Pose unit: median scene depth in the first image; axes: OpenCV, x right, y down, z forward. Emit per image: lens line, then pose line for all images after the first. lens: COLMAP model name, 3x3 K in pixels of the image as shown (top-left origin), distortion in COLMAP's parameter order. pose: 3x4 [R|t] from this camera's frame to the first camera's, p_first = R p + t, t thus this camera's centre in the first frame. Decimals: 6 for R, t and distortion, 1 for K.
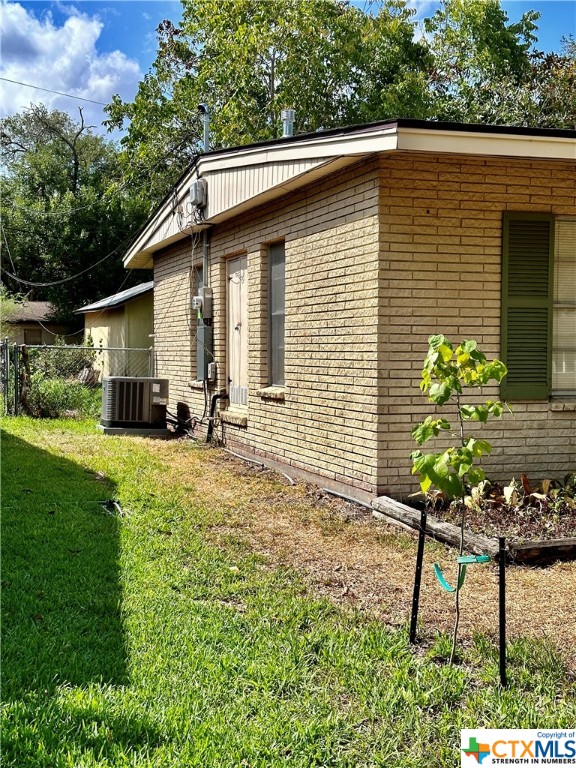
lens RADIAL K [[1168.5, 0, 288.0], [0, 1168.5, 384.0], [0, 0, 1]] dist [0.065030, -0.014829]
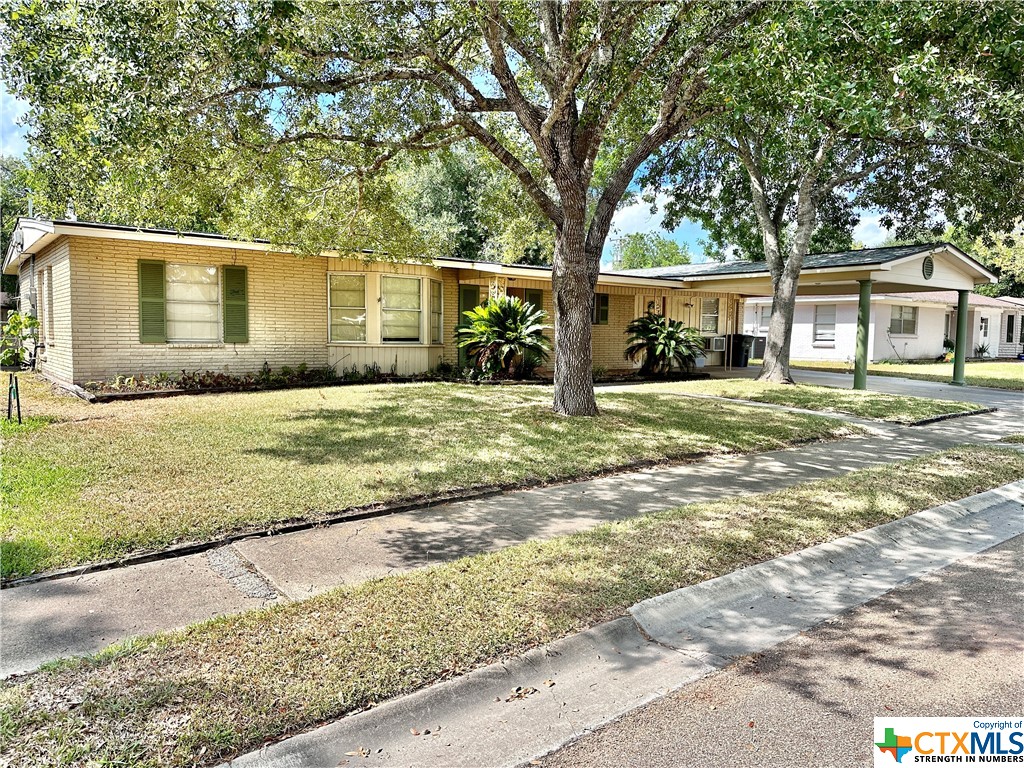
lens RADIAL K [[712.7, 0, 512.0], [0, 712.7, 384.0], [0, 0, 1]] dist [0.119131, -0.165875]
pose [[0.923775, -0.020078, 0.382408, 0.305292], [0.003087, 0.998983, 0.044993, 0.032366], [-0.382923, -0.040383, 0.922897, -0.580847]]
